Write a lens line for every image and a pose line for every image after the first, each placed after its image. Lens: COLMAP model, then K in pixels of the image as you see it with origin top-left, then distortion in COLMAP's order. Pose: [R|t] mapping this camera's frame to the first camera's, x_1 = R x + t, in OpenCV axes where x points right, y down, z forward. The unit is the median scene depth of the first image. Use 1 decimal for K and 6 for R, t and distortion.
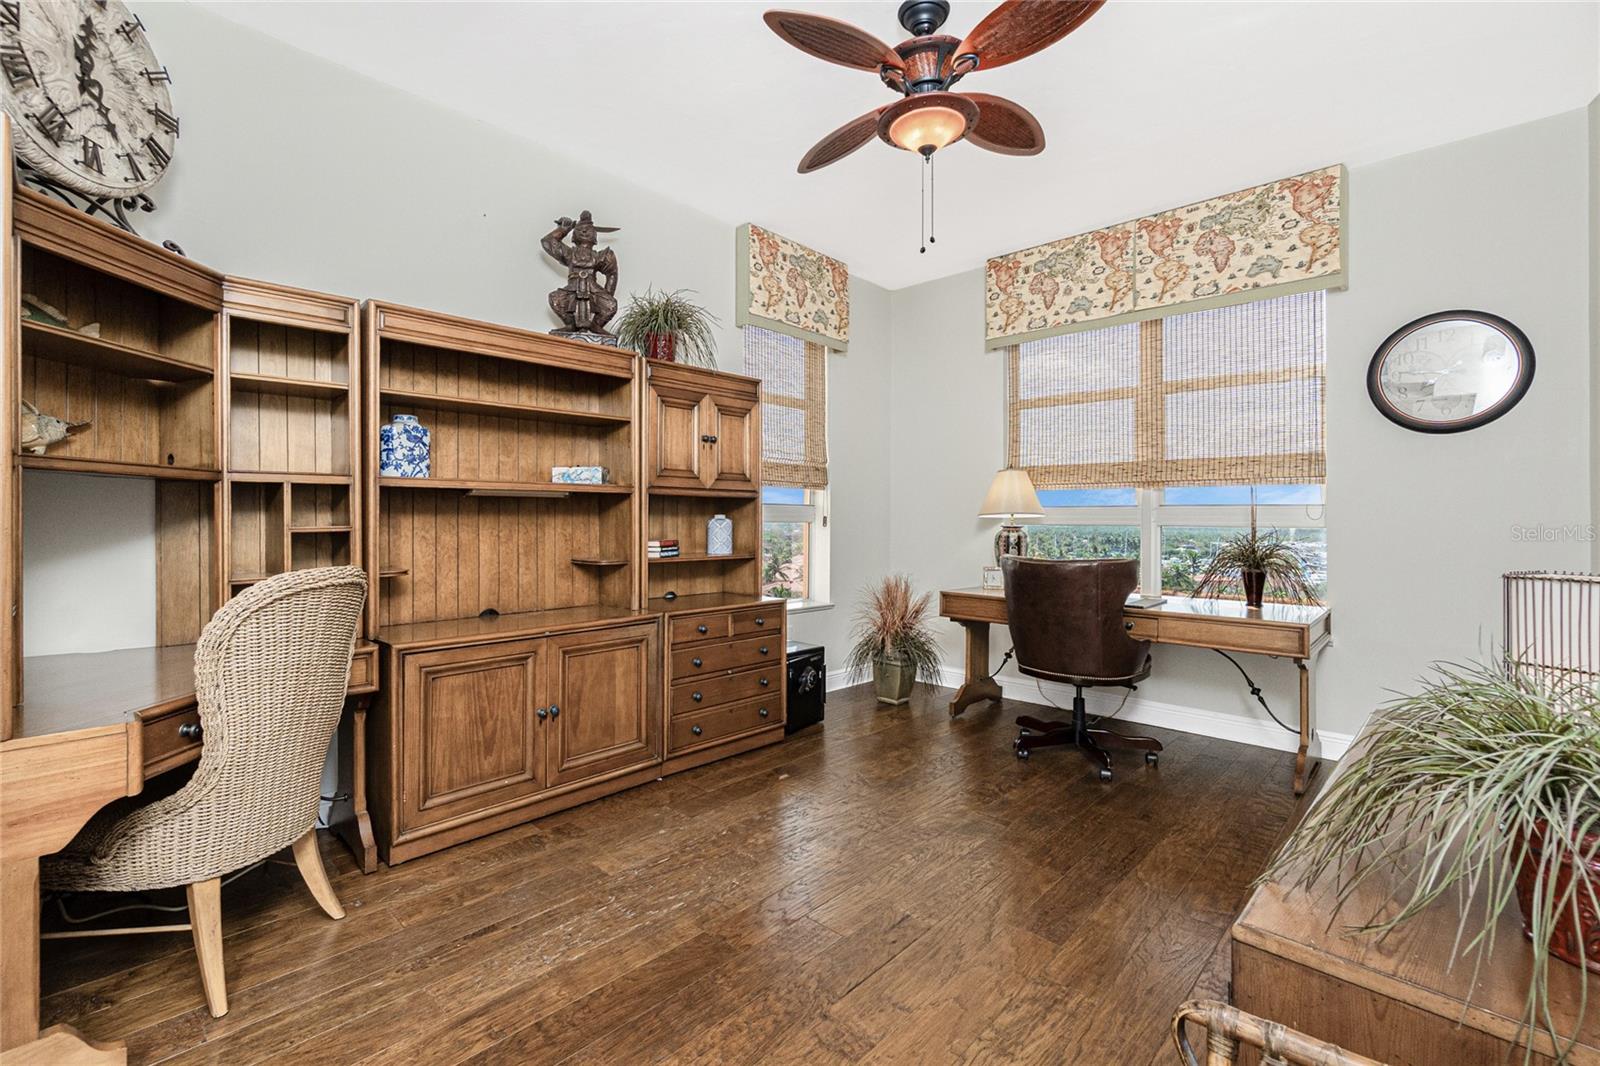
lens RADIAL K [[680.0, 0, 797.7], [0, 680.0, 519.6], [0, 0, 1]] dist [0.000613, 0.000219]
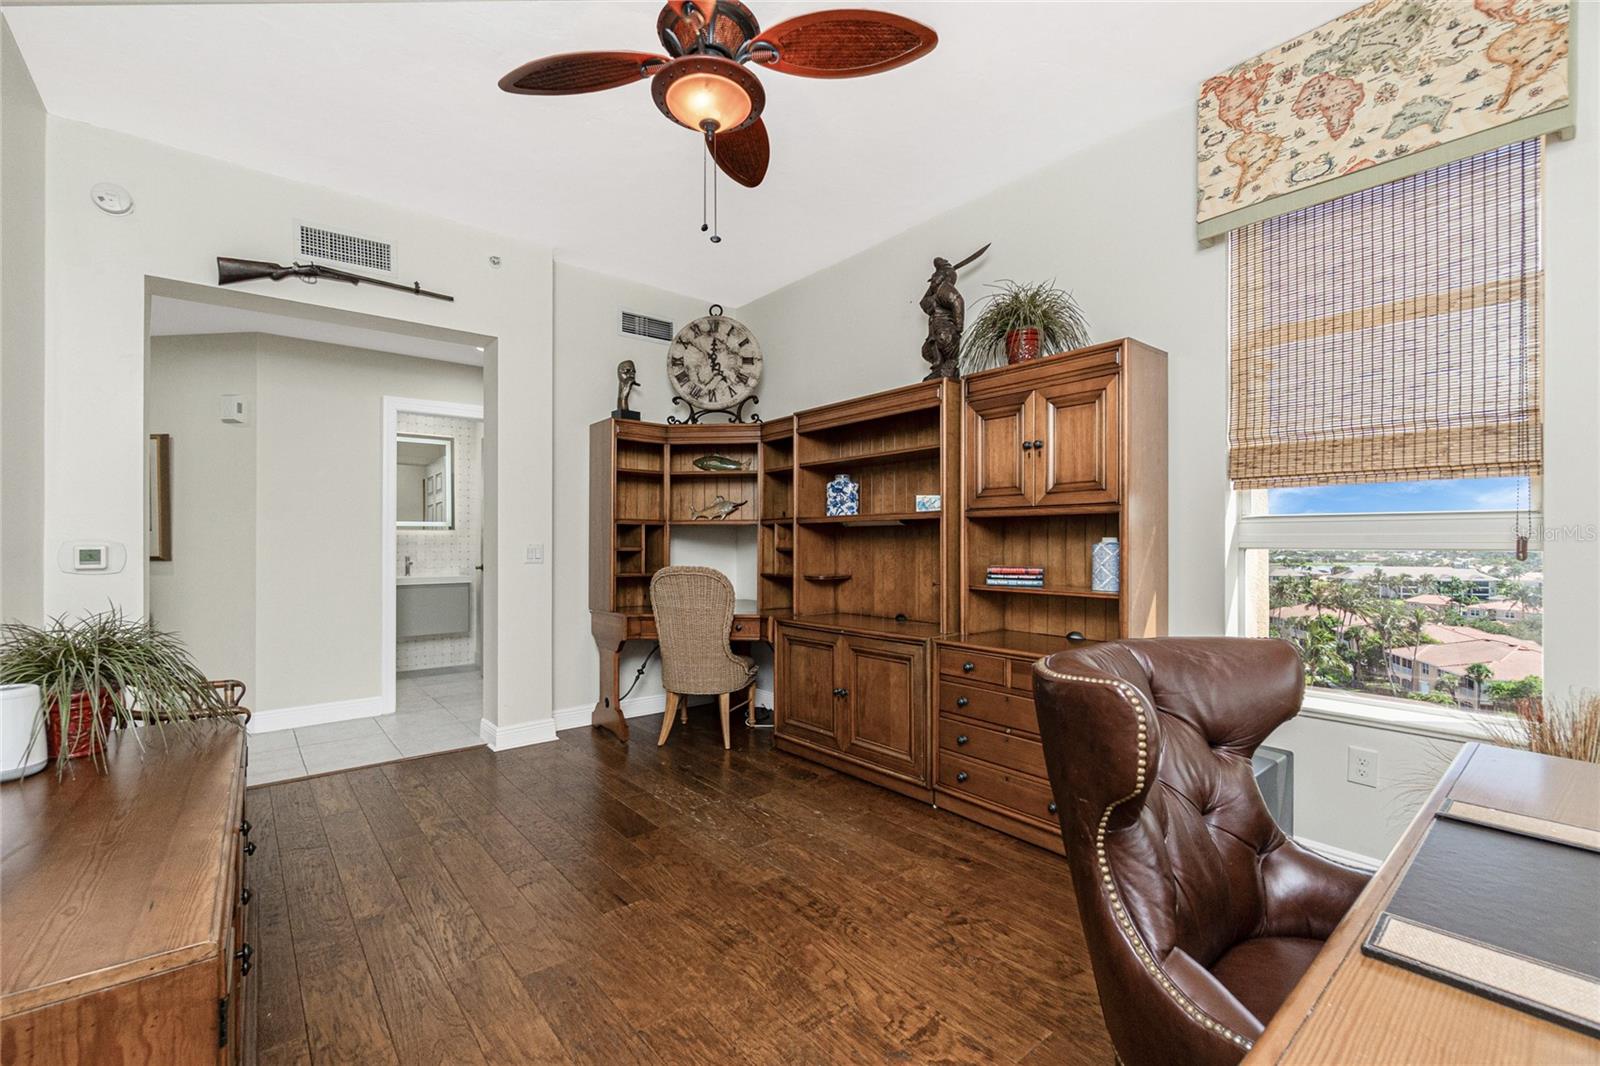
lens RADIAL K [[680.0, 0, 799.0], [0, 680.0, 543.5], [0, 0, 1]] dist [0.000613, 0.000219]
pose [[-0.101376, 0.001582, -0.994847, 0.776857], [0.001847, 0.999997, 0.001402, -0.002174], [0.994846, -0.001696, -0.101379, 0.878608]]
